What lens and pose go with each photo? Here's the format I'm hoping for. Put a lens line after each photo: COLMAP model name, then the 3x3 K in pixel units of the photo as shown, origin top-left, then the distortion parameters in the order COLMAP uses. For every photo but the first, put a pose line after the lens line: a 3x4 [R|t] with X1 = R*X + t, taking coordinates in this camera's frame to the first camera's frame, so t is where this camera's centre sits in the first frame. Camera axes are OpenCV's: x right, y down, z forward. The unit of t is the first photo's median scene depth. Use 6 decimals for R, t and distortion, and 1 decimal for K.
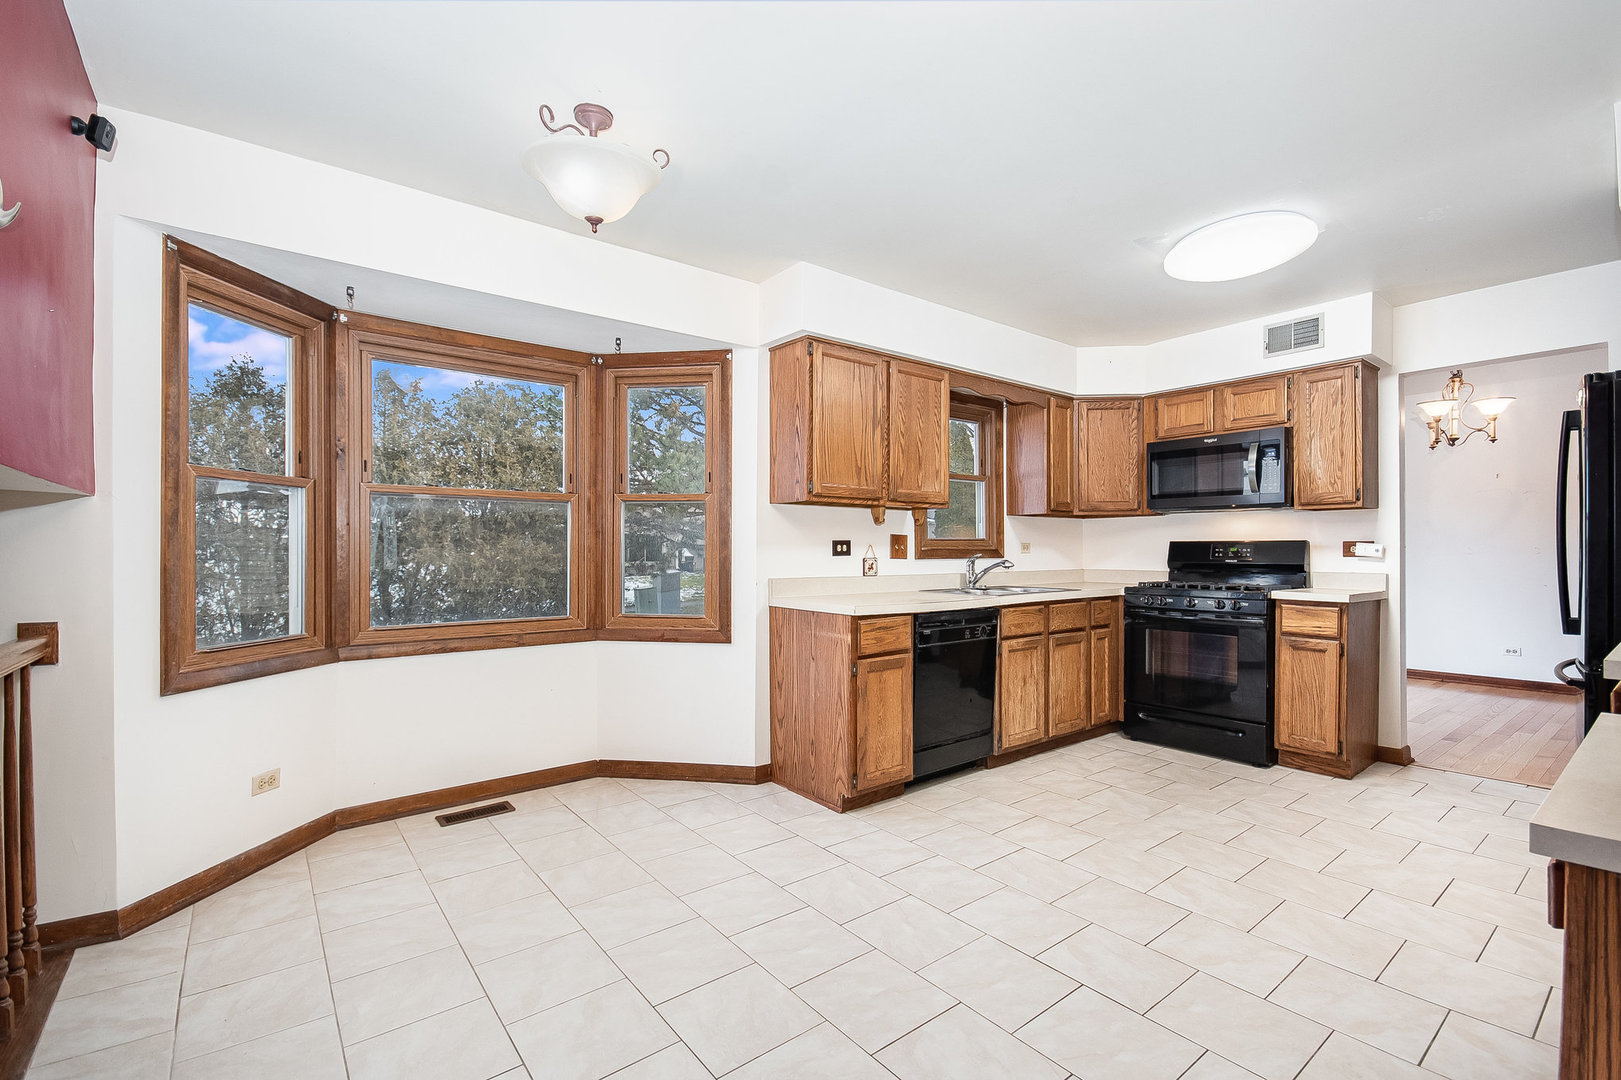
lens RADIAL K [[712.9, 0, 815.0], [0, 712.9, 543.1], [0, 0, 1]] dist [-0.000990, -0.000918]
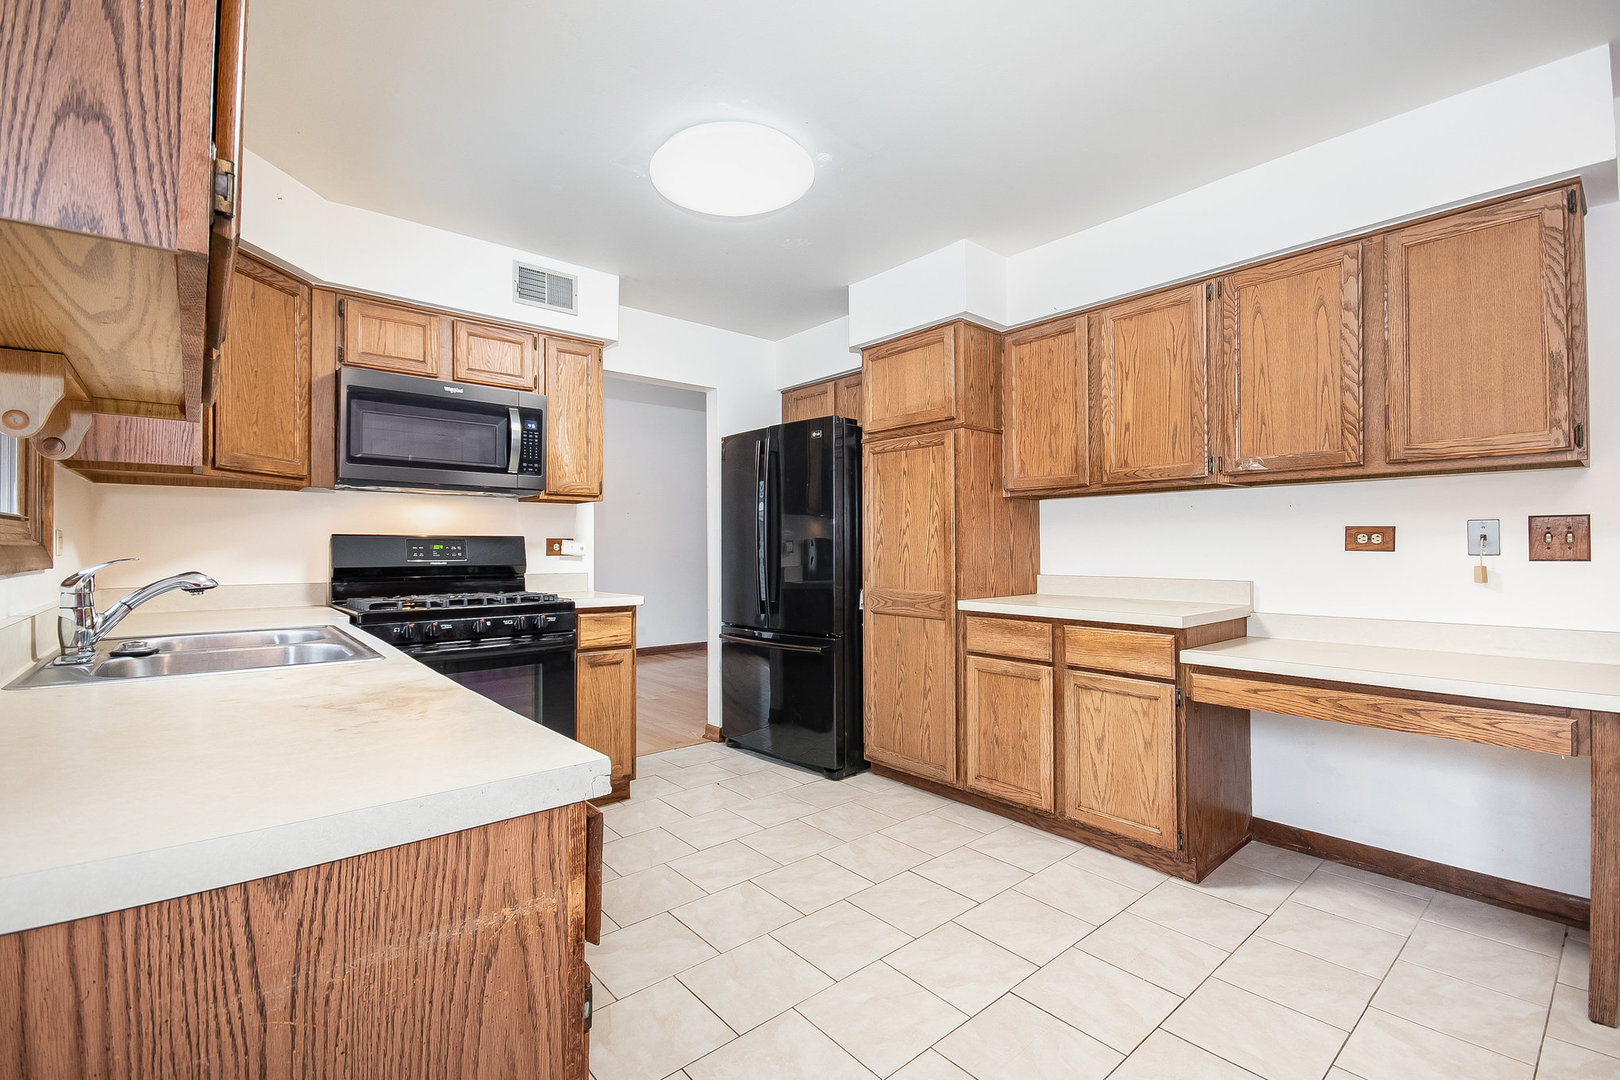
lens RADIAL K [[712.5, 0, 814.5], [0, 712.5, 543.1], [0, 0, 1]] dist [-0.000990, -0.000918]
pose [[-0.037087, 0.008708, 0.999274, -0.283445], [-0.011134, 0.999896, -0.009127, 0.014465], [-0.999250, -0.011465, -0.036986, 1.268827]]
